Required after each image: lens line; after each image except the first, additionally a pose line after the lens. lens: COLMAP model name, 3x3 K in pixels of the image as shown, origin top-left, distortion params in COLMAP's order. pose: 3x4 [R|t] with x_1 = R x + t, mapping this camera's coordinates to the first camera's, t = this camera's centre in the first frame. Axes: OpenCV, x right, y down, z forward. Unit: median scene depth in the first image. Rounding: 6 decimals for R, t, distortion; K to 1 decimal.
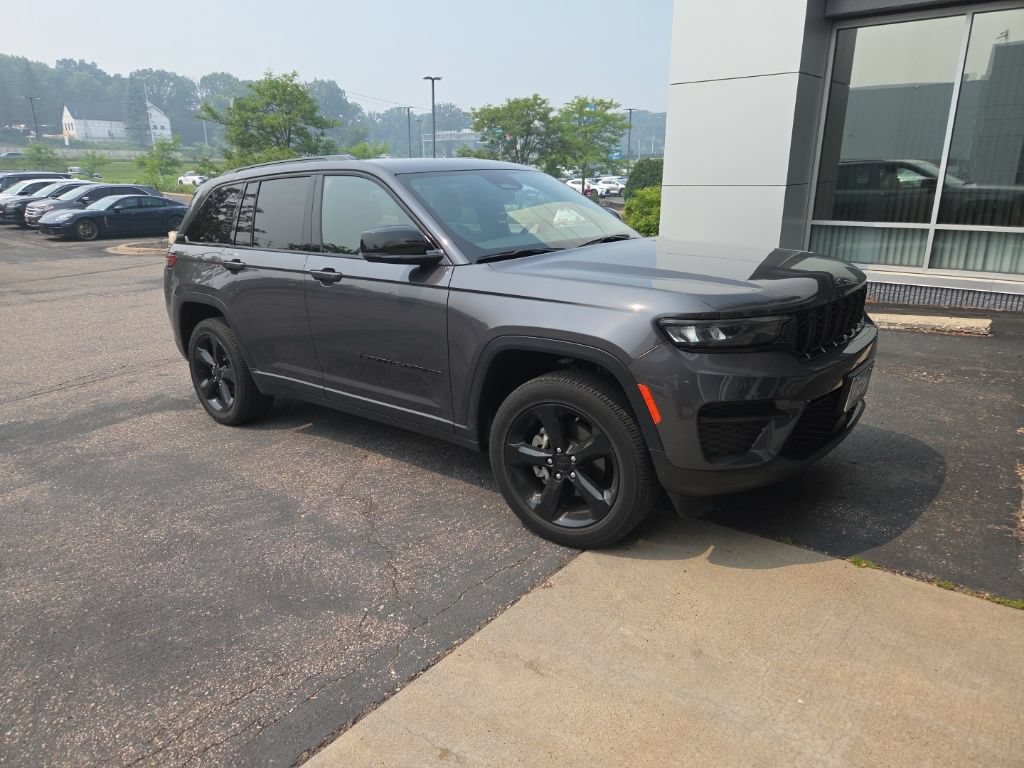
lens RADIAL K [[677.6, 0, 513.1], [0, 677.6, 377.7], [0, 0, 1]] dist [0.068807, -0.052375]
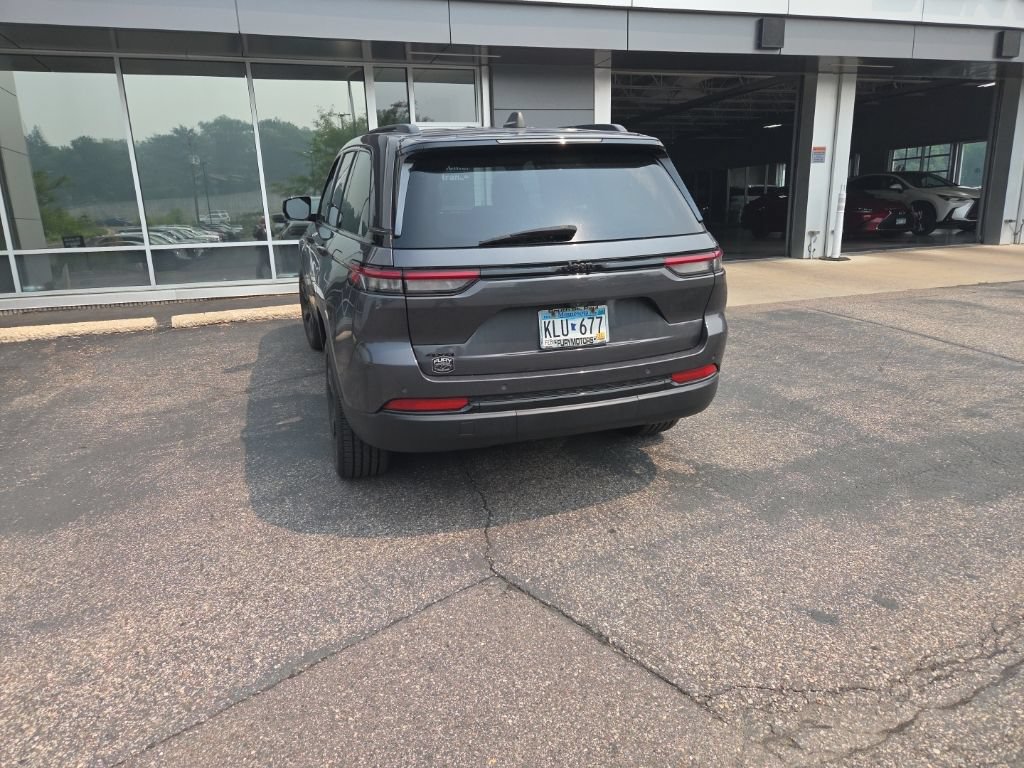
lens RADIAL K [[676.6, 0, 492.8], [0, 676.6, 385.8], [0, 0, 1]] dist [0.077939, -0.060105]
pose [[-0.835142, -0.101198, 0.540645, -0.941620], [0.199242, 0.860516, 0.468843, -0.554067], [-0.512680, 0.499270, -0.698490, 2.210323]]
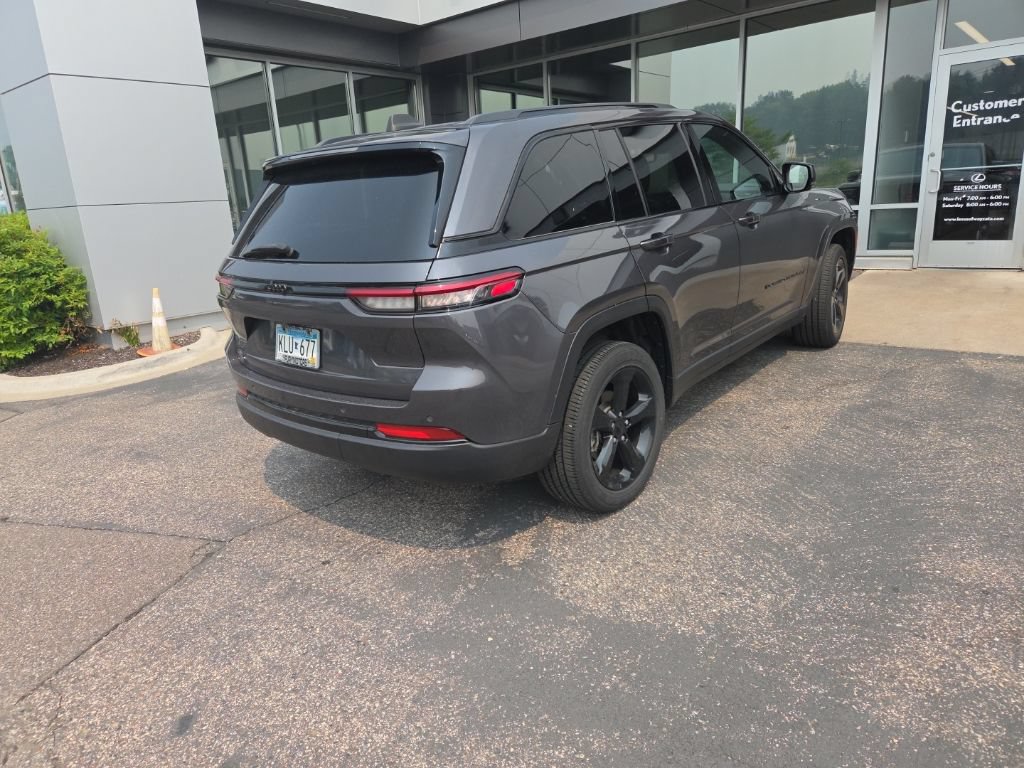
lens RADIAL K [[676.8, 0, 493.8], [0, 676.8, 380.9], [0, 0, 1]] dist [0.070514, -0.053190]
pose [[0.029246, -0.257090, 0.965945, -1.334007], [0.347540, 0.908683, 0.231327, -0.300878], [-0.937209, 0.328939, 0.115925, 1.321936]]
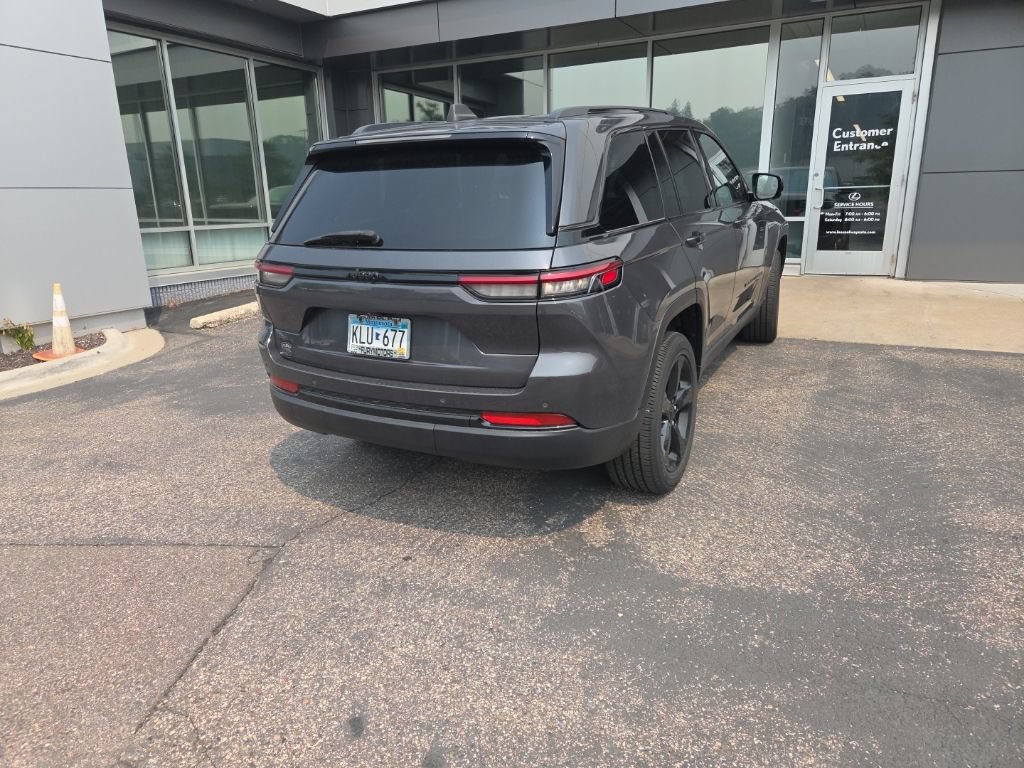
lens RADIAL K [[676.6, 0, 492.8], [0, 676.6, 385.8], [0, 0, 1]] dist [0.077939, -0.060105]
pose [[-0.179213, -0.253595, 0.950564, -1.330312], [0.310106, 0.902391, 0.299209, -0.369955], [-0.933658, 0.348397, -0.083079, 1.566614]]
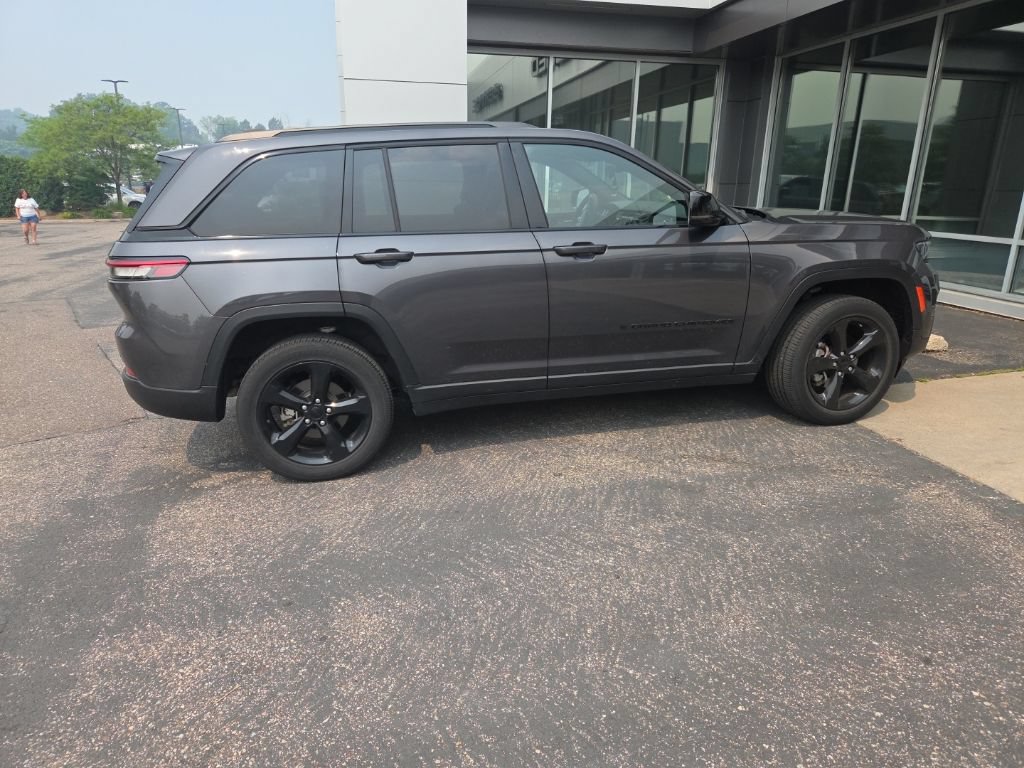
lens RADIAL K [[672.0, 0, 506.8], [0, 672.0, 385.5], [0, 0, 1]] dist [0.066975, -0.053552]
pose [[0.628457, -0.208844, 0.749284, -1.078932], [0.209797, 0.973093, 0.095260, -0.078086], [-0.749017, 0.097331, 0.655362, 0.485732]]
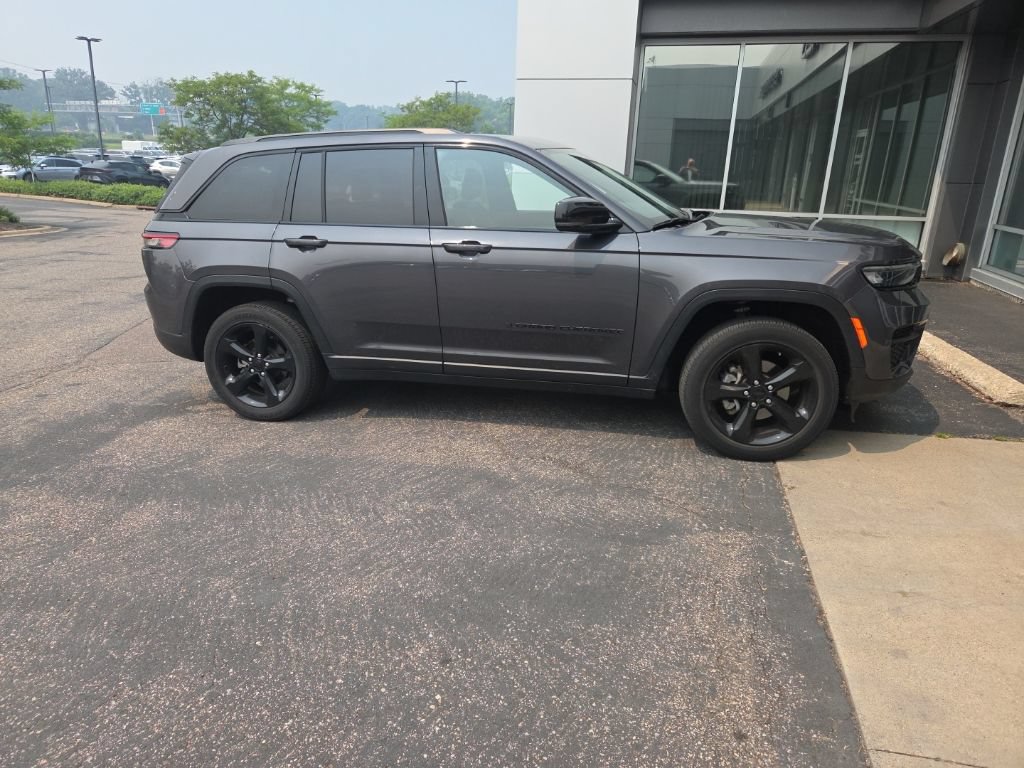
lens RADIAL K [[672.5, 0, 508.5], [0, 672.5, 378.1], [0, 0, 1]] dist [0.068580, -0.054344]
pose [[0.901581, -0.098509, 0.421245, -0.660368], [0.091807, 0.995118, 0.036217, 0.011261], [-0.422756, 0.006021, 0.906224, 0.069162]]
